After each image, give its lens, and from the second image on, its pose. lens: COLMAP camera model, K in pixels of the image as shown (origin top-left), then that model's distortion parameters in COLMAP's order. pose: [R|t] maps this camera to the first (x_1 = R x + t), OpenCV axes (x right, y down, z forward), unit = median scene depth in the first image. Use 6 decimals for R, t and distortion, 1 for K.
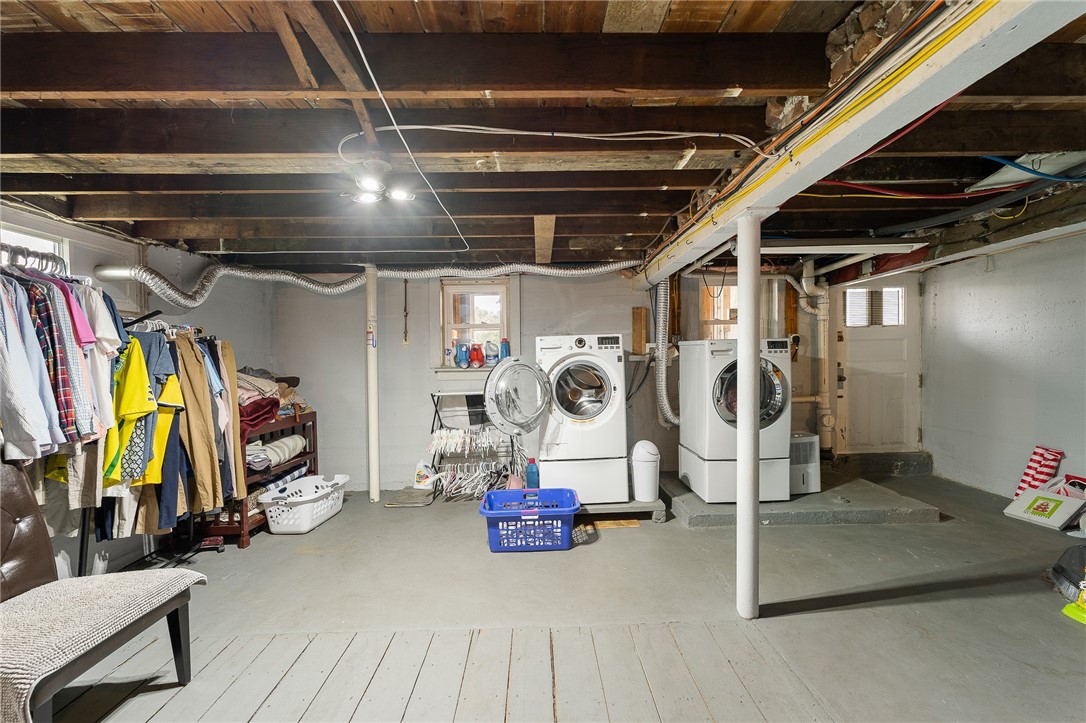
lens RADIAL K [[443.1, 0, 538.0], [0, 443.1, 364.0], [0, 0, 1]] dist [0.000975, 0.000121]
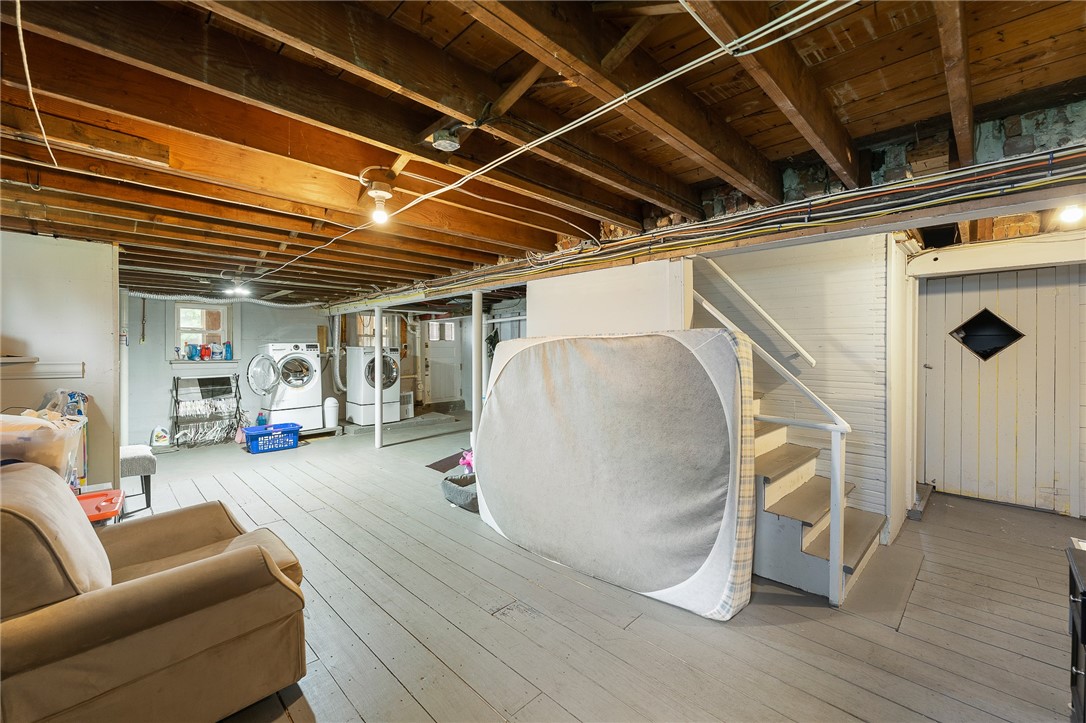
lens RADIAL K [[443.1, 0, 538.0], [0, 443.1, 364.0], [0, 0, 1]] dist [0.000975, 0.000121]
pose [[0.724541, -0.004241, 0.689219, -0.390516], [-0.004397, 0.999932, 0.010774, -0.000838], [-0.689218, -0.010837, 0.724473, -0.925710]]
